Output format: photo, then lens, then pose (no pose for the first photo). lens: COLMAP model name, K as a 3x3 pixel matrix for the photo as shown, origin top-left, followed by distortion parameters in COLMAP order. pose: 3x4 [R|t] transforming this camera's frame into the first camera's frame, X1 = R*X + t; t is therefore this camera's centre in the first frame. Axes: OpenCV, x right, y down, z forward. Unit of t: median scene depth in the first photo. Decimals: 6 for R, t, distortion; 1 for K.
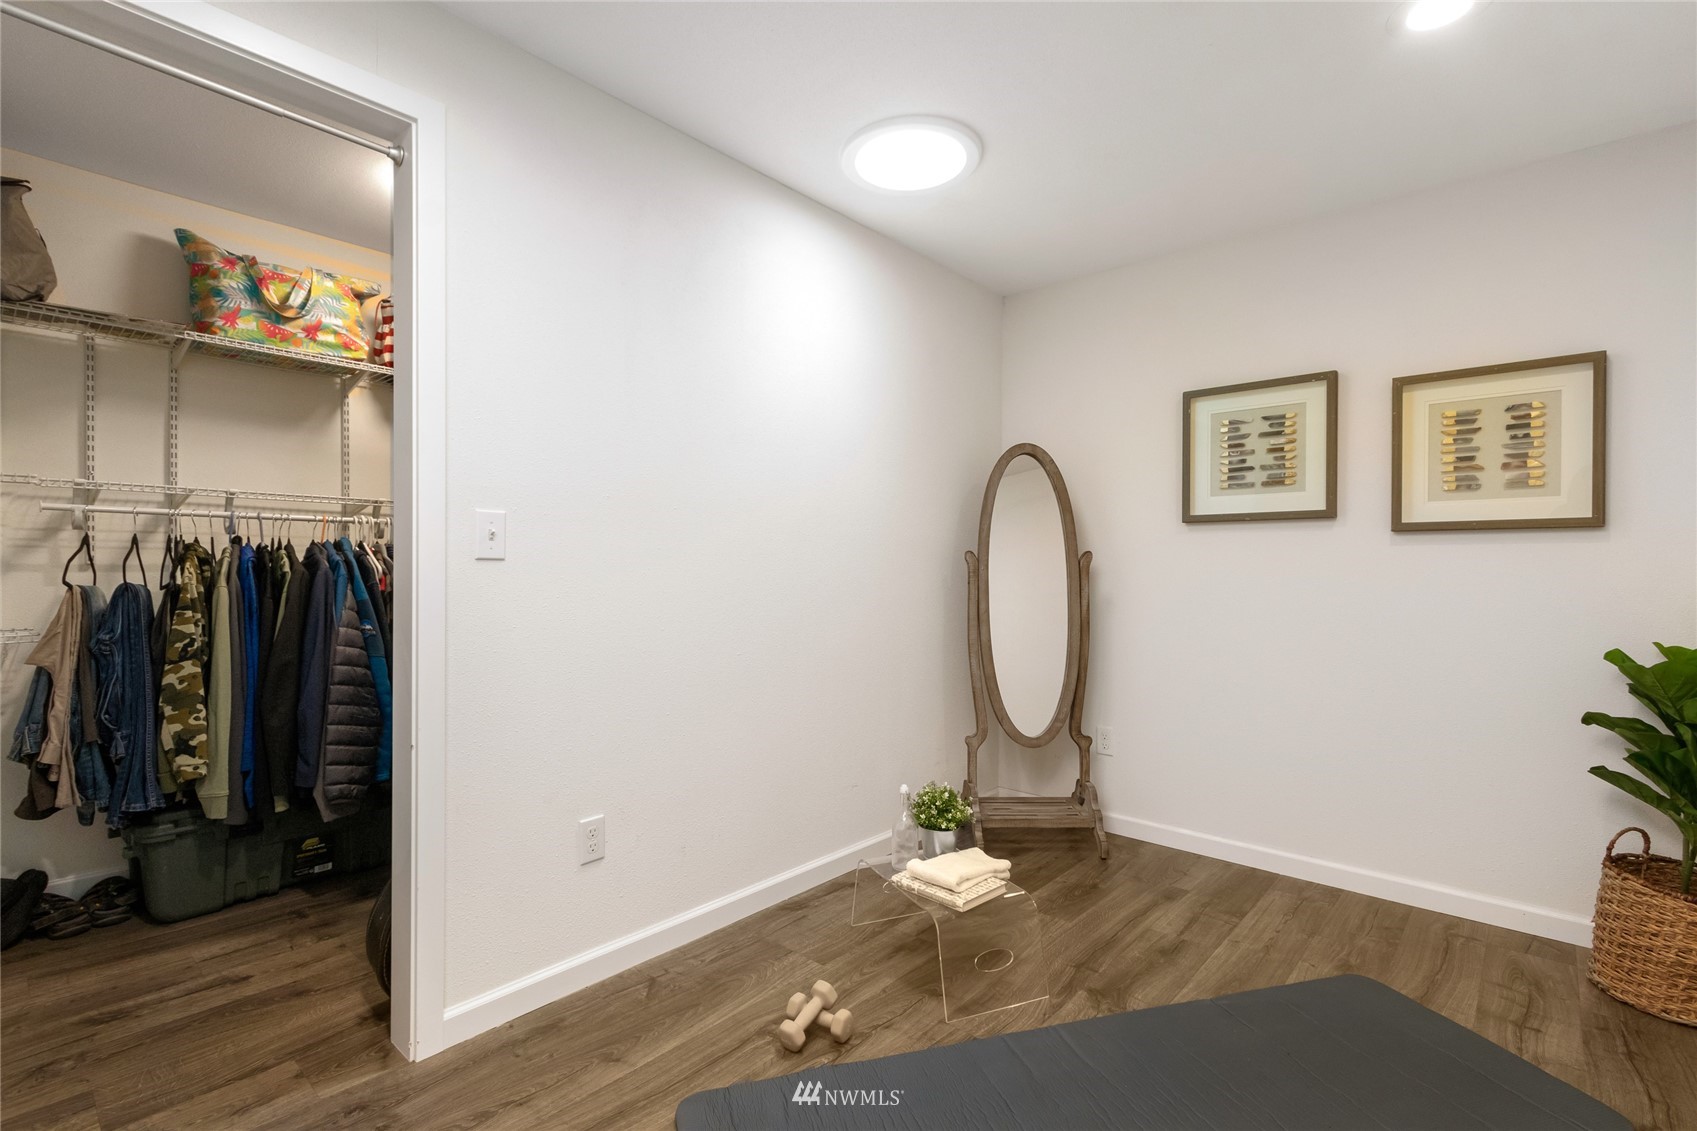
lens RADIAL K [[779.1, 0, 845.1], [0, 779.1, 569.6], [0, 0, 1]] dist [0.002777, -0.000223]
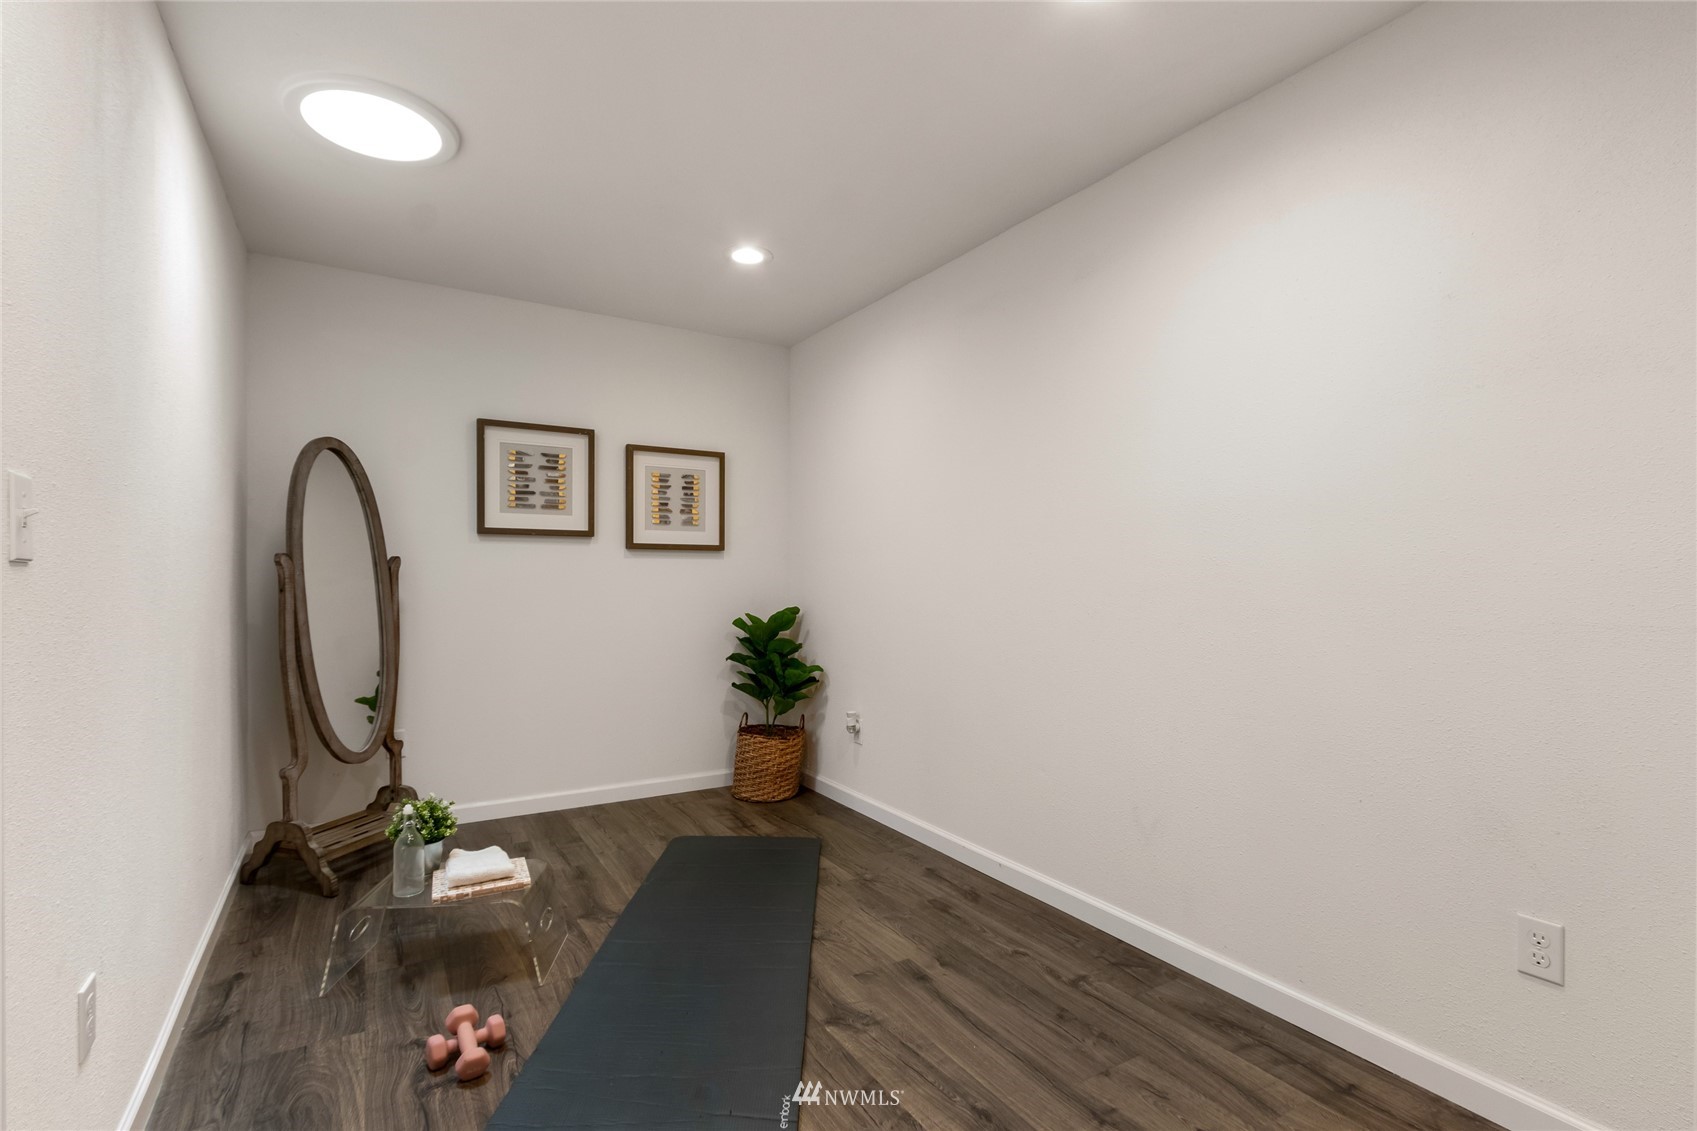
lens RADIAL K [[779.1, 0, 839.6], [0, 779.1, 570.9], [0, 0, 1]] dist [0.002777, -0.000223]
pose [[0.294114, -0.001793, 0.955769, -0.557070], [-0.003092, 0.999991, 0.002828, -0.011860], [-0.955765, -0.003787, 0.294106, 0.181571]]
